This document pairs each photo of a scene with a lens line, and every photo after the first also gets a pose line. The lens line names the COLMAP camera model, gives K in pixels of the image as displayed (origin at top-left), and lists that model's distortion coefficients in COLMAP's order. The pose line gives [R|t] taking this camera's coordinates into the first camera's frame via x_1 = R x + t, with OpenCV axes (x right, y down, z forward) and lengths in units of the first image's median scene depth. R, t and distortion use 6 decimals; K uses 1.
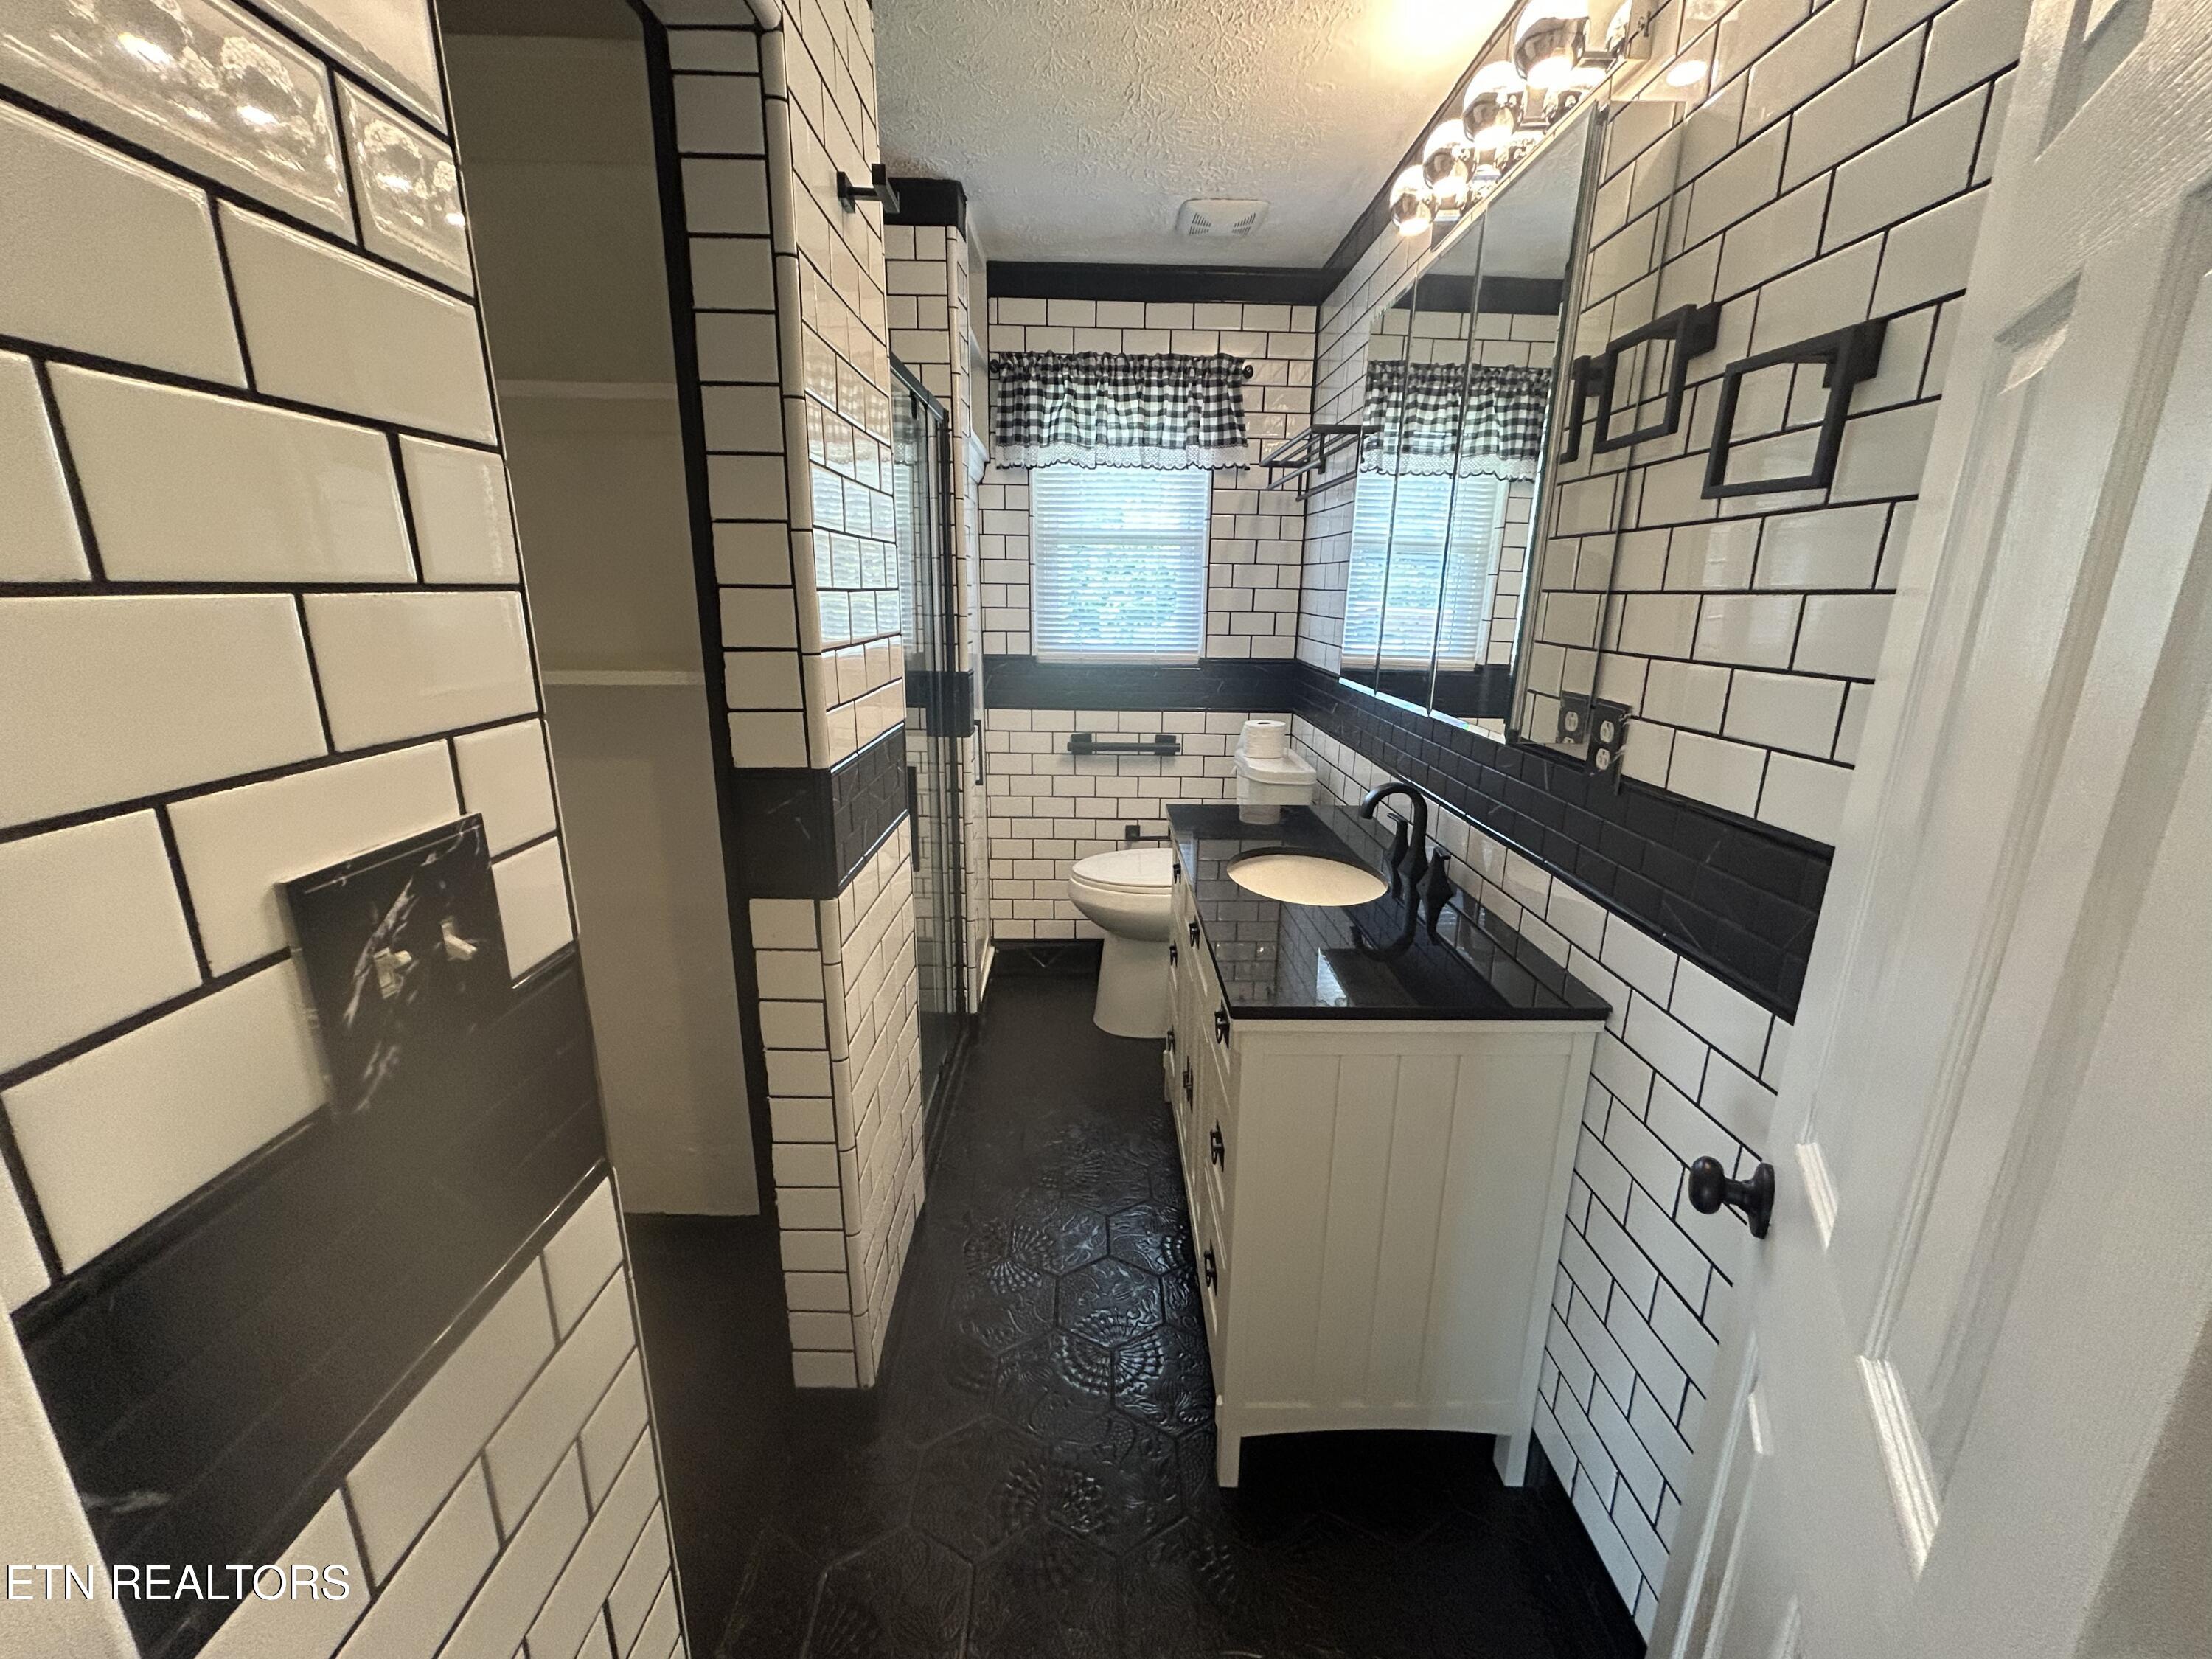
lens RADIAL K [[879.4, 0, 1109.3], [0, 879.4, 830.9], [0, 0, 1]] dist [0.000857, -0.001145]
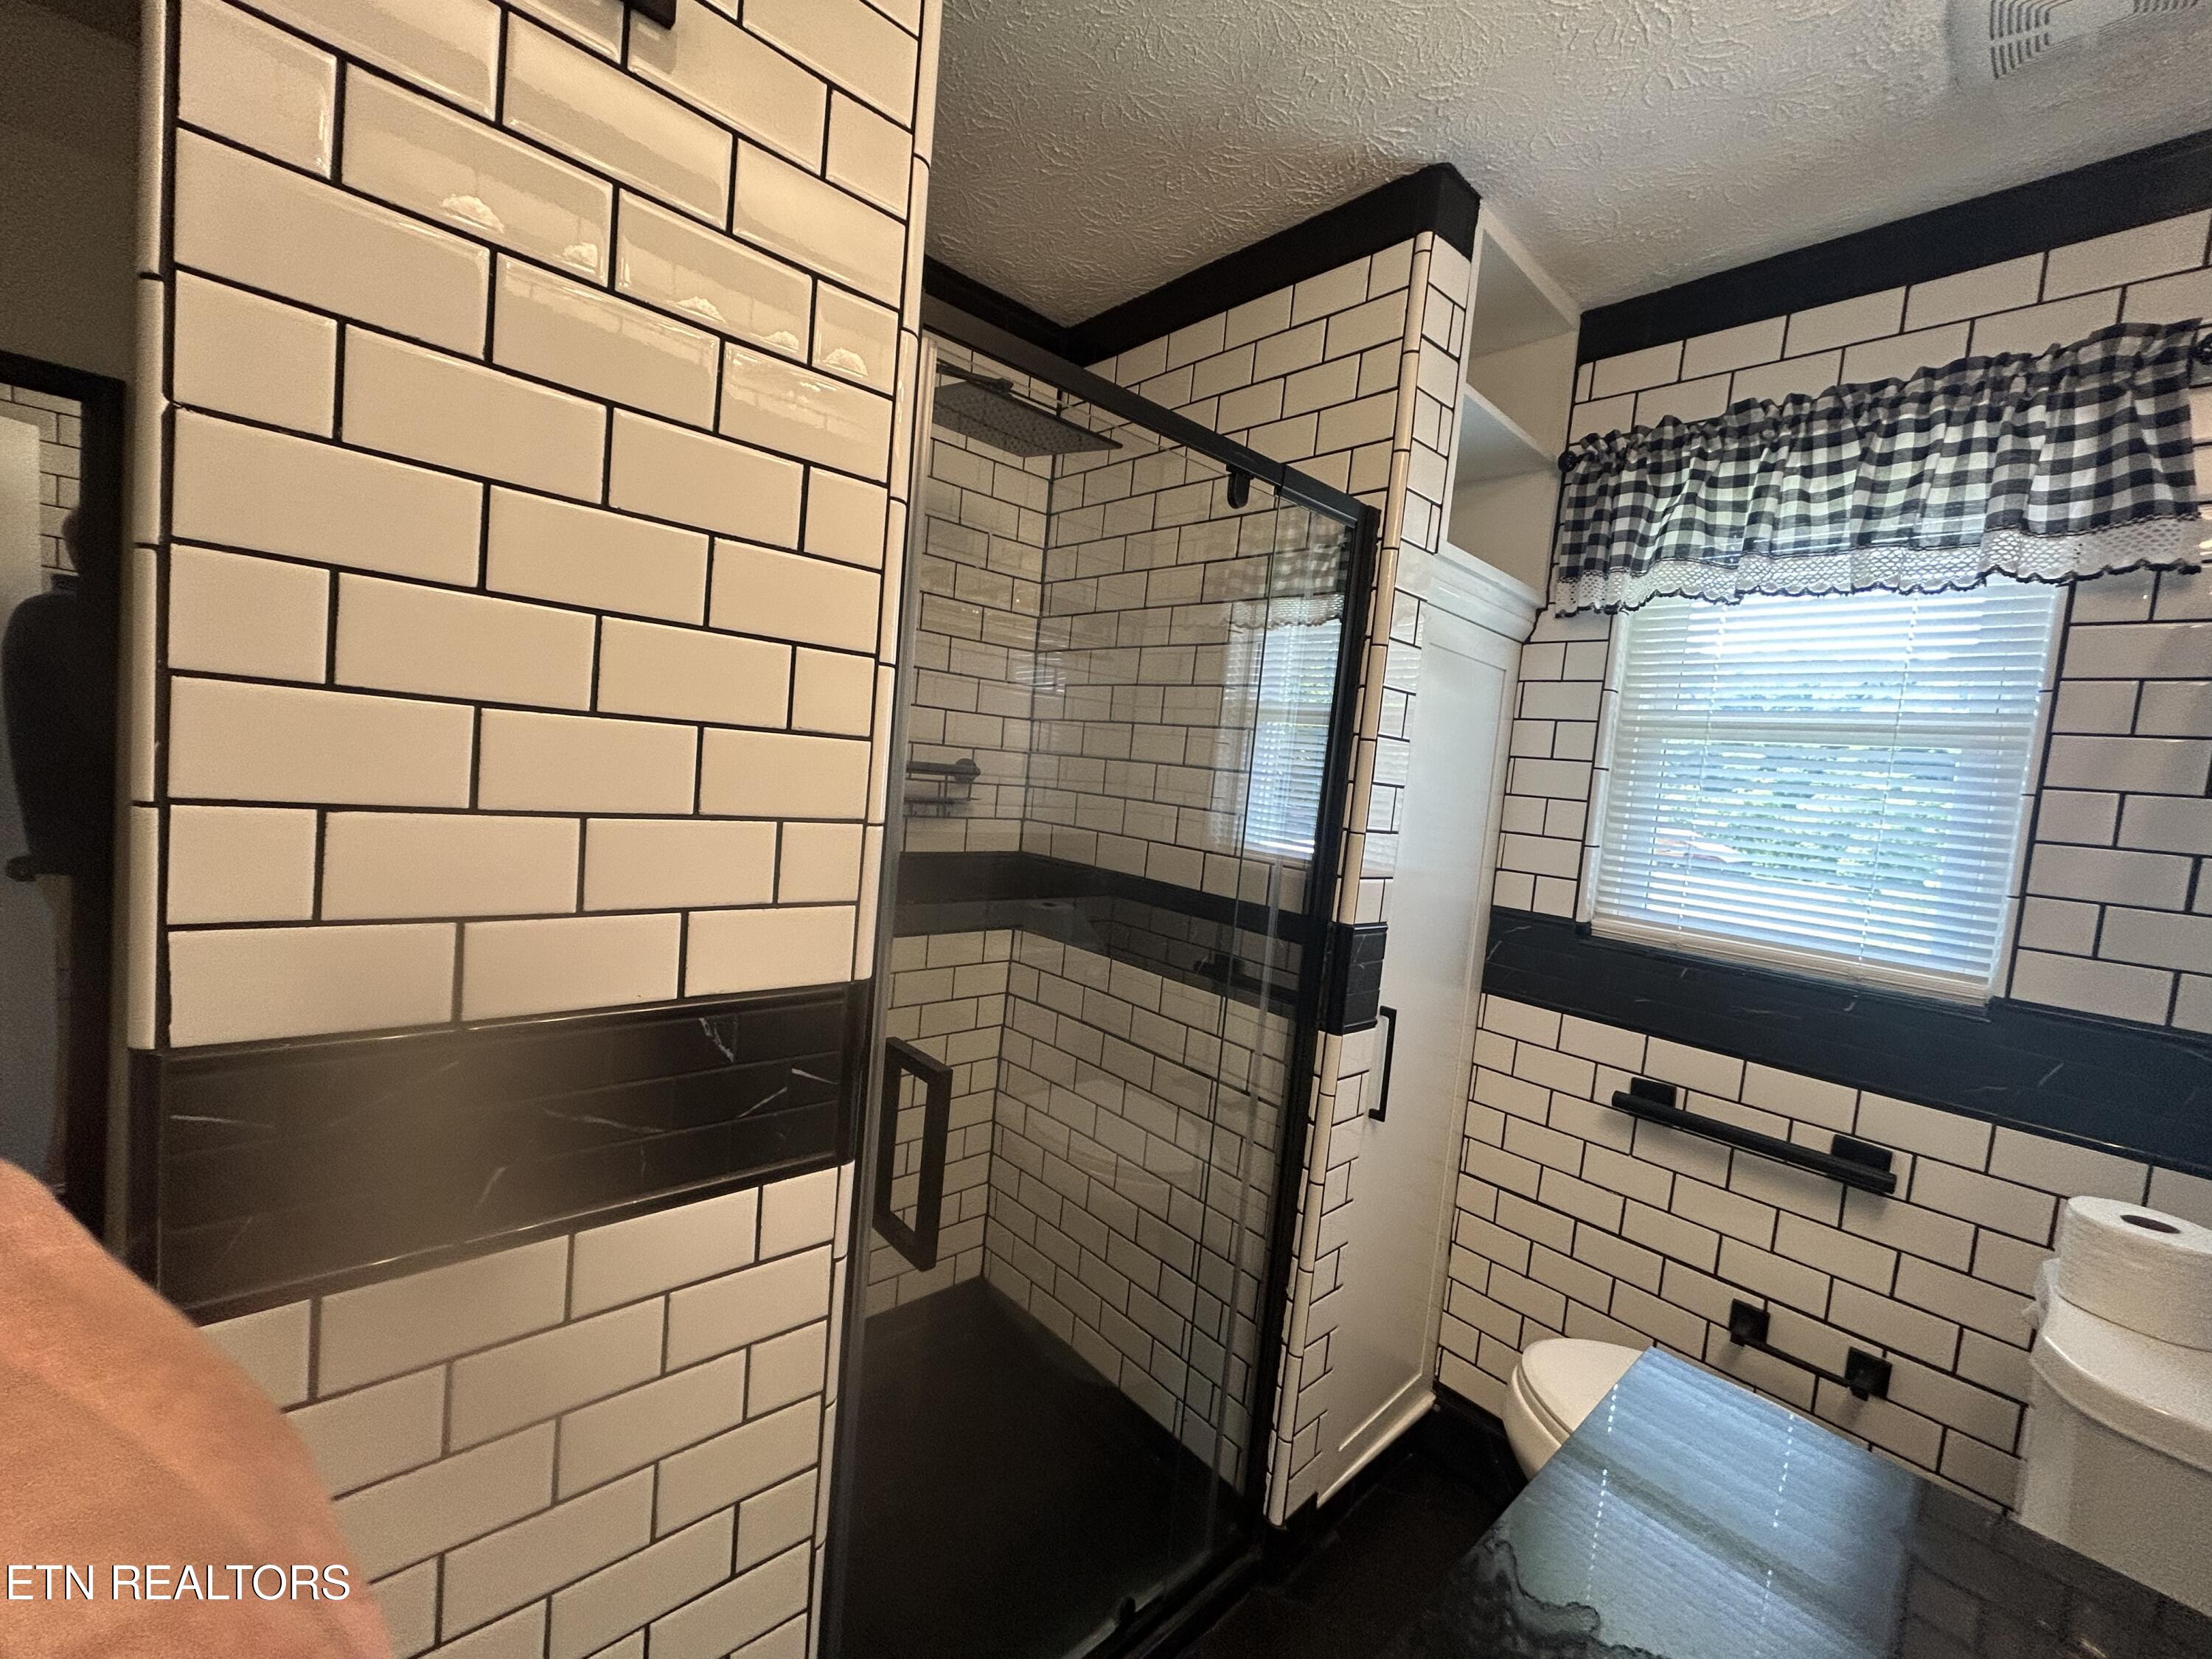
lens RADIAL K [[879.4, 0, 1109.3], [0, 879.4, 830.9], [0, 0, 1]] dist [0.000857, -0.001145]
pose [[0.665520, 0.102302, -0.739336, 0.139225], [-0.278743, 0.952958, -0.119052, -0.112218], [0.692377, 0.285316, 0.662728, 0.429570]]
